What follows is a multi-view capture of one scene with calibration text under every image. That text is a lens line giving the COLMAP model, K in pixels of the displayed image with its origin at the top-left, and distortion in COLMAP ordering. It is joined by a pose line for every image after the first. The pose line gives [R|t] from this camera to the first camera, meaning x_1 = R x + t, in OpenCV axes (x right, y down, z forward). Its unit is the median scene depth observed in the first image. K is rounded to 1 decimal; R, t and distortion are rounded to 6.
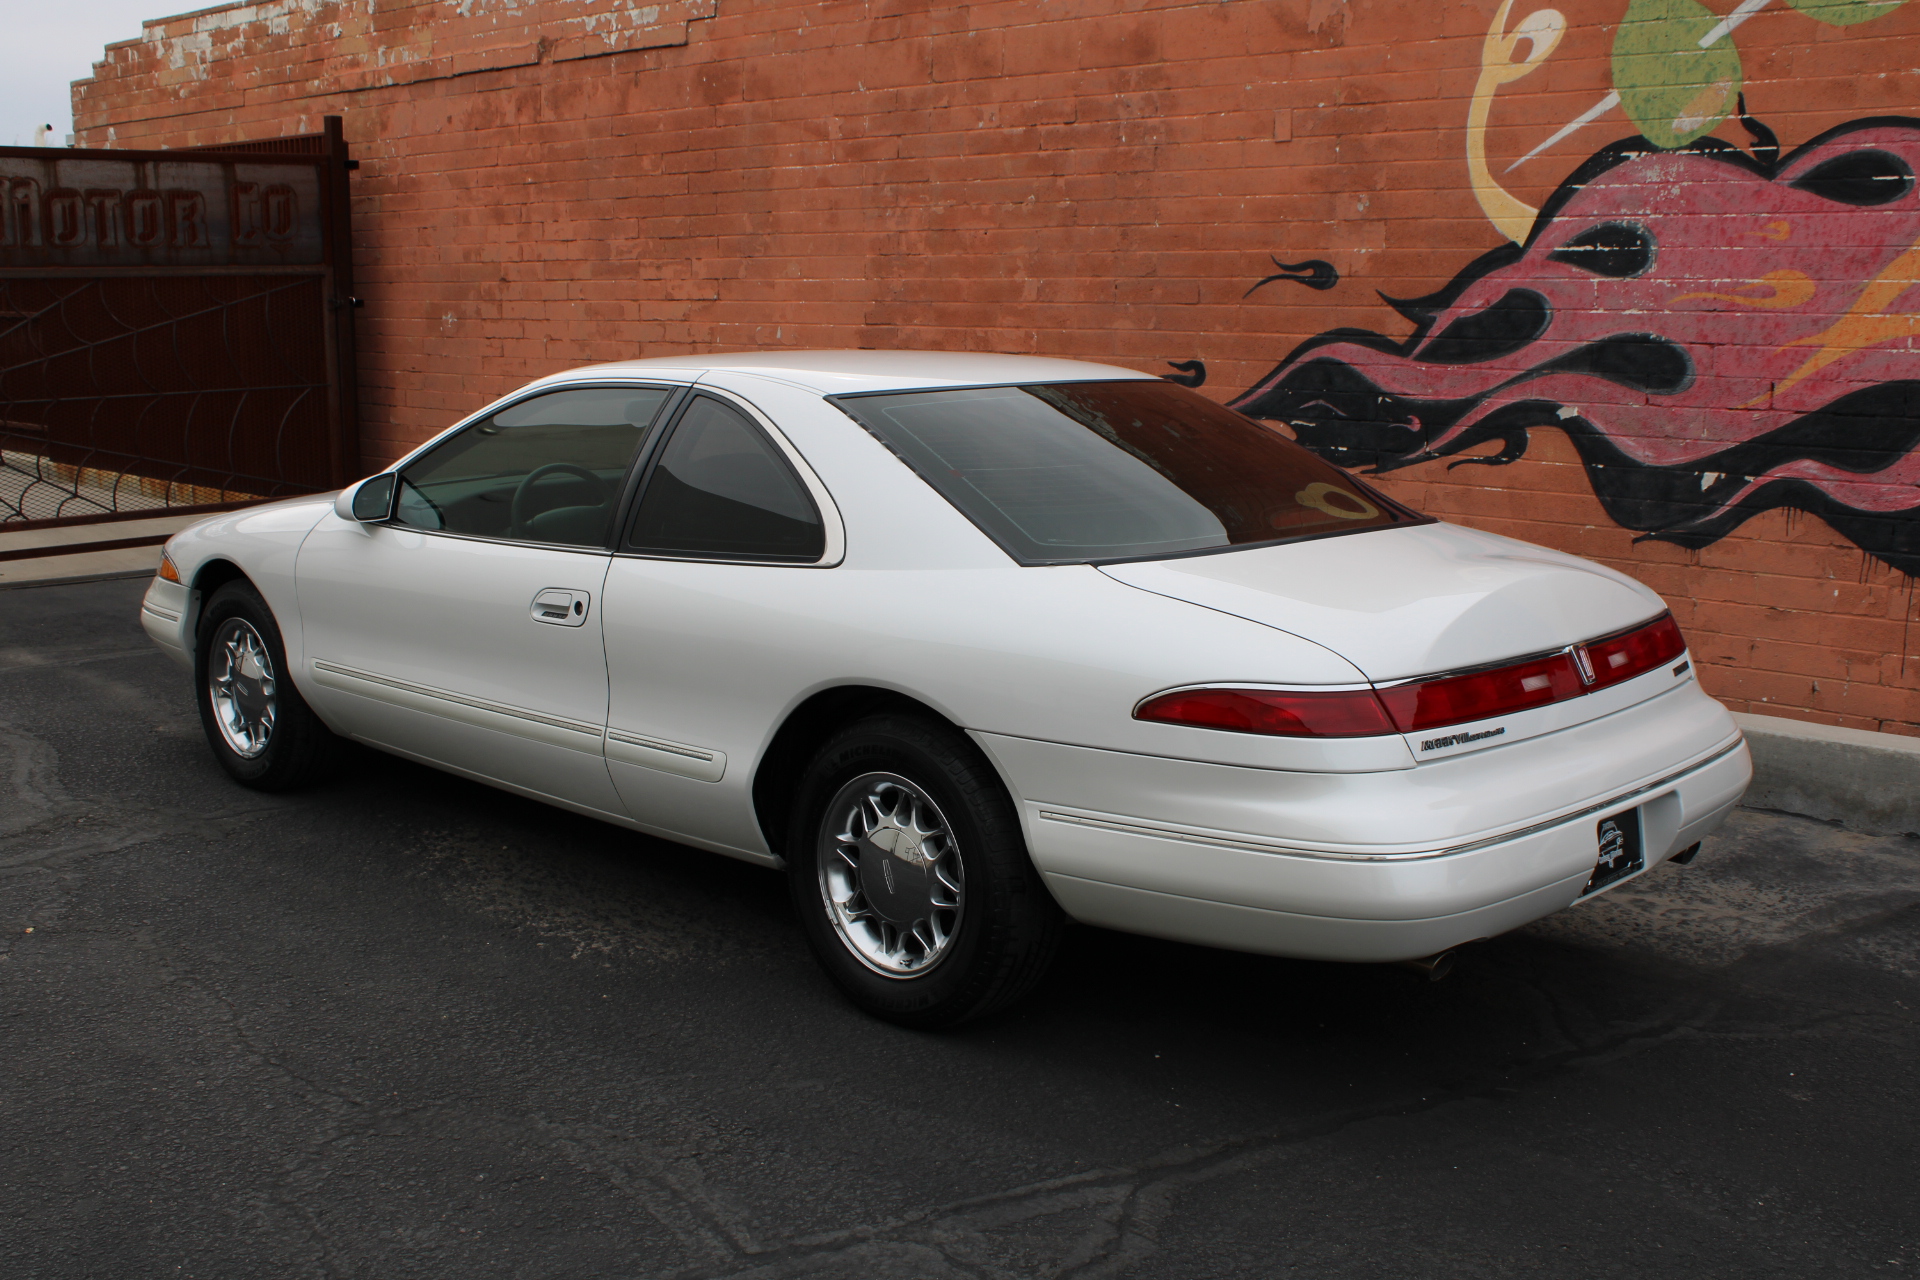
lens RADIAL K [[2003.1, 0, 973.2], [0, 2003.1, 631.0], [0, 0, 1]] dist [-0.078742, 0.000000]
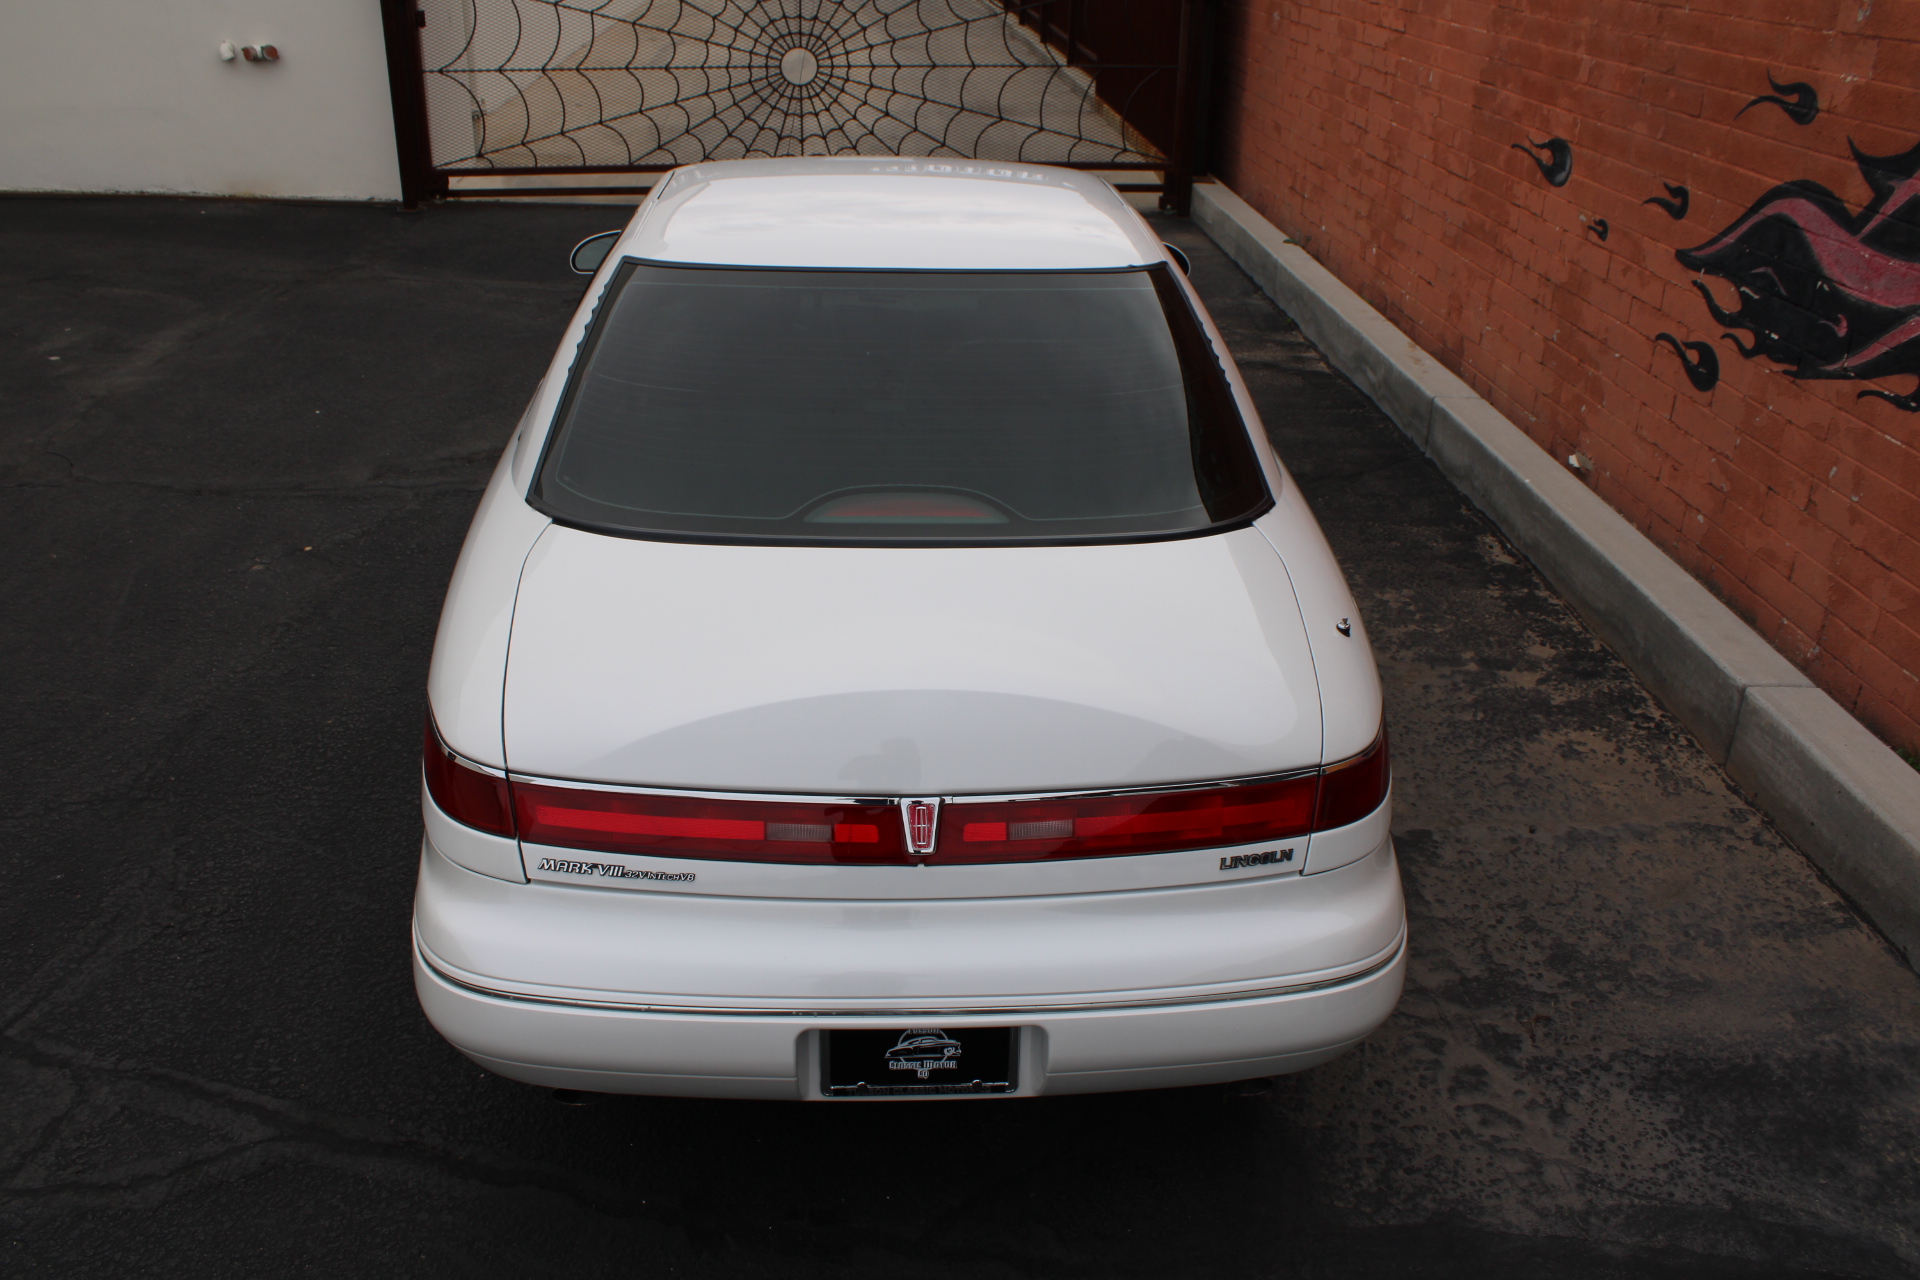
lens RADIAL K [[1599.4, 0, 952.2], [0, 1599.4, 641.1], [0, 0, 1]] dist [-0.159394, 0.142272]
pose [[0.726513, 0.309586, -0.613461, 0.361582], [-0.131189, 0.938828, 0.318419, -0.130077], [0.674513, -0.150857, 0.722686, 0.328311]]
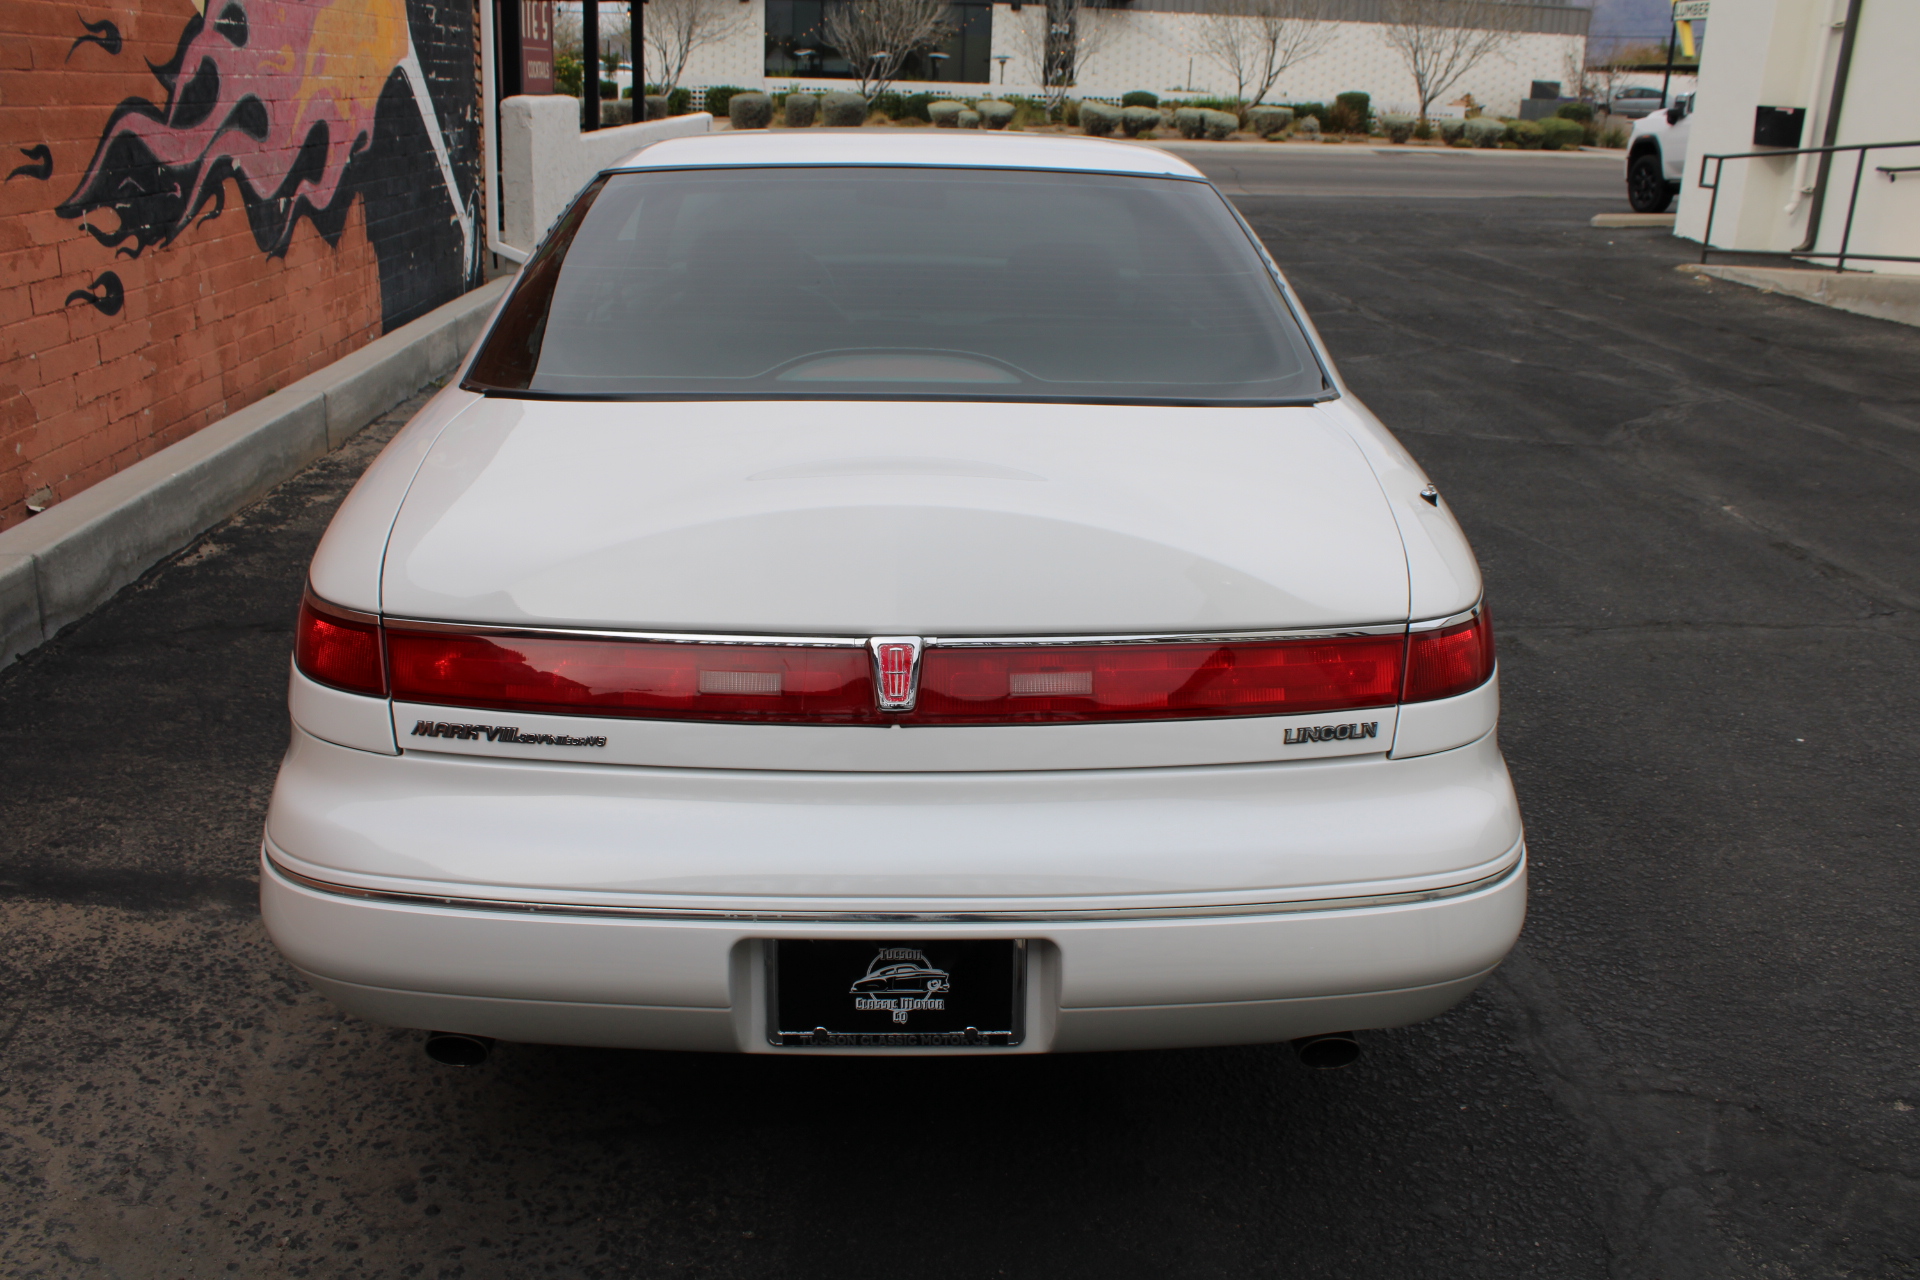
lens RADIAL K [[1599.4, 0, 932.3], [0, 1599.4, 651.8], [0, 0, 1]] dist [-0.159394, 0.142272]
pose [[-0.711950, -0.258791, 0.652804, -0.631966], [0.084720, 0.891172, 0.445684, -0.209463], [-0.697100, 0.372611, -0.612546, 1.278728]]
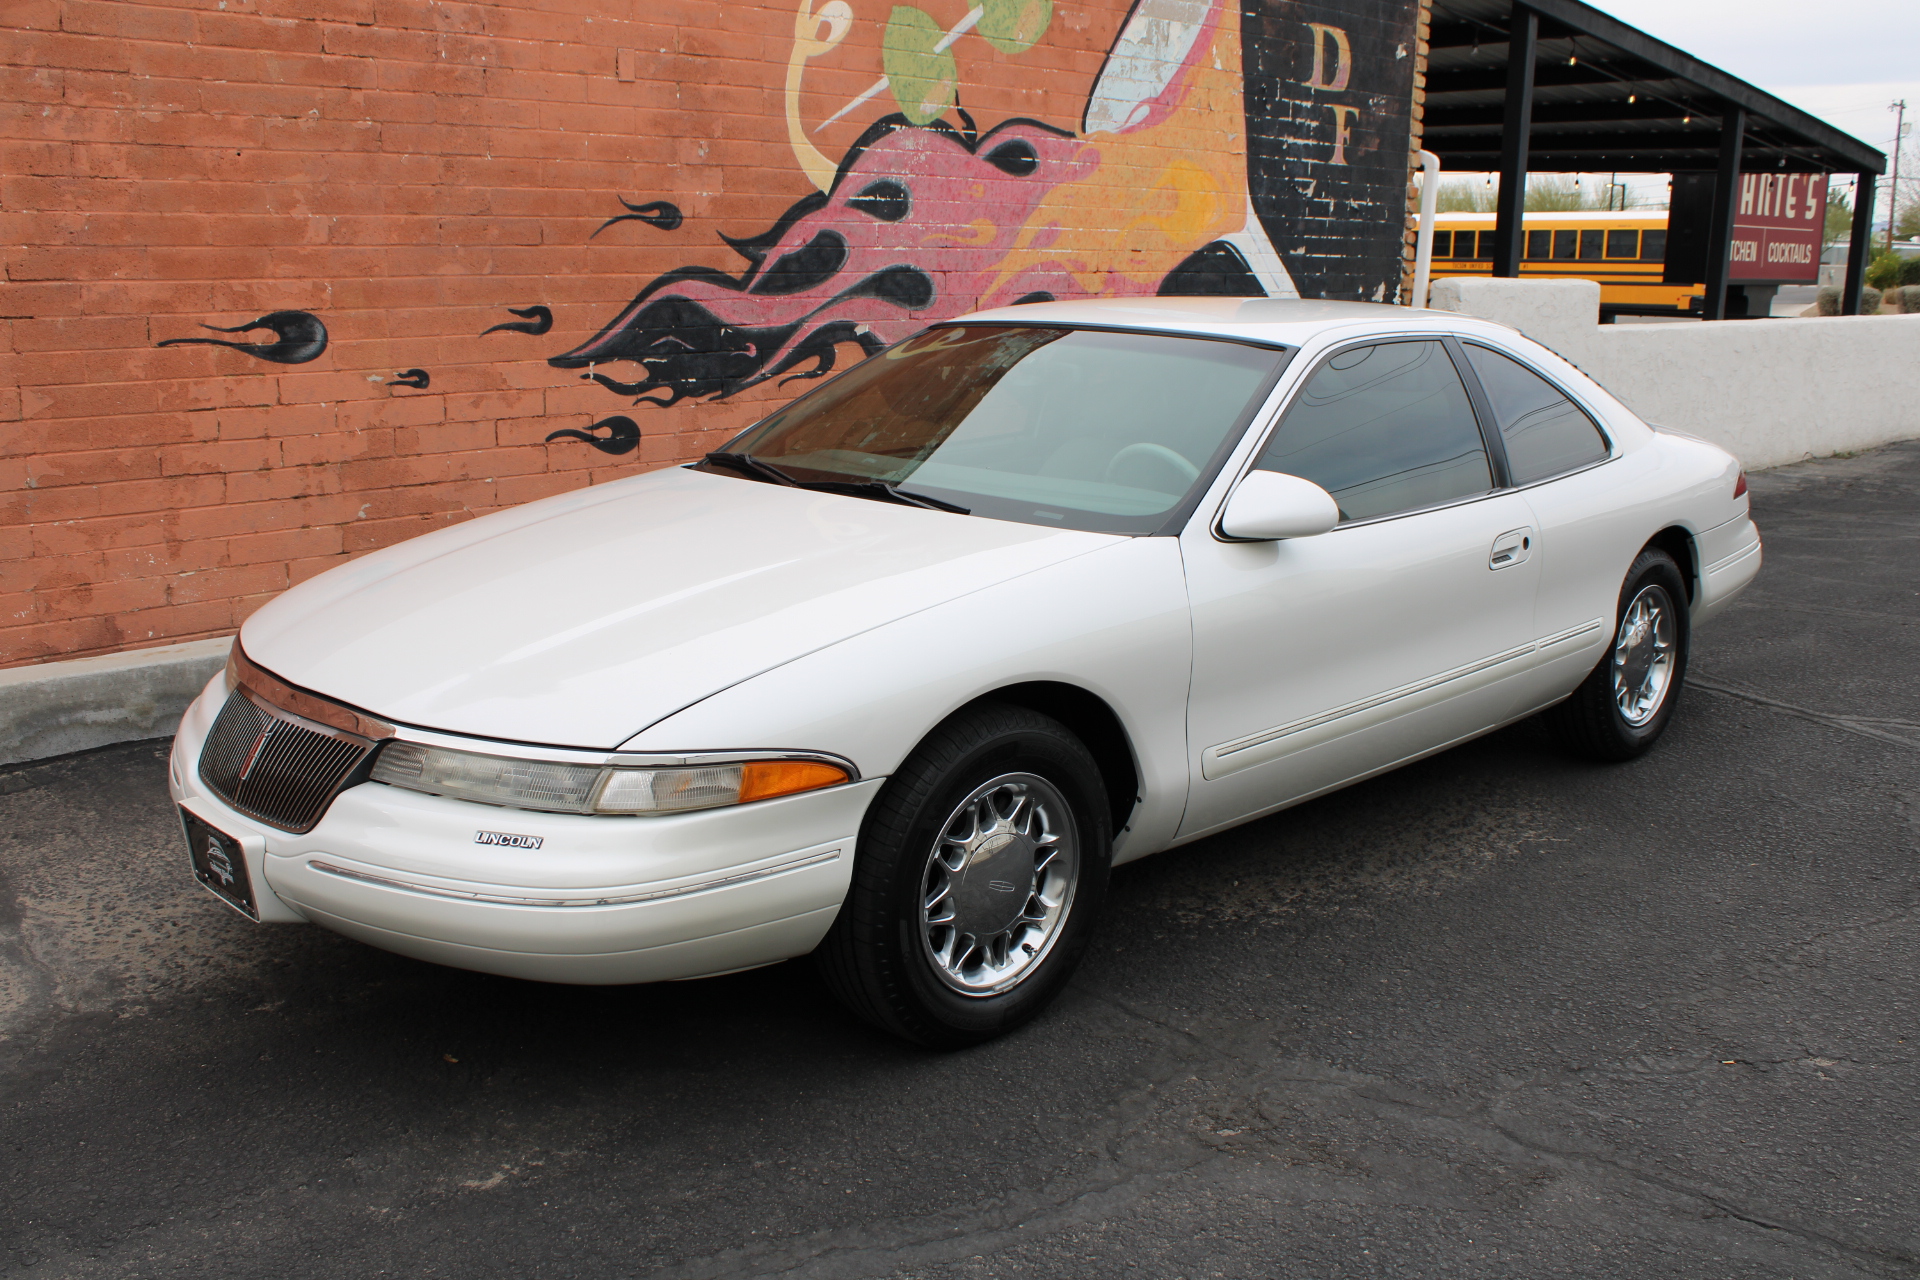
lens RADIAL K [[1738.4, 0, 940.1], [0, 1738.4, 653.4], [0, 0, 1]] dist [-0.148277, 0.148599]
pose [[0.045938, -0.236279, 0.970599, -0.746701], [0.148082, 0.962500, 0.227299, -0.141889], [-0.987908, 0.133287, 0.079204, 0.821401]]
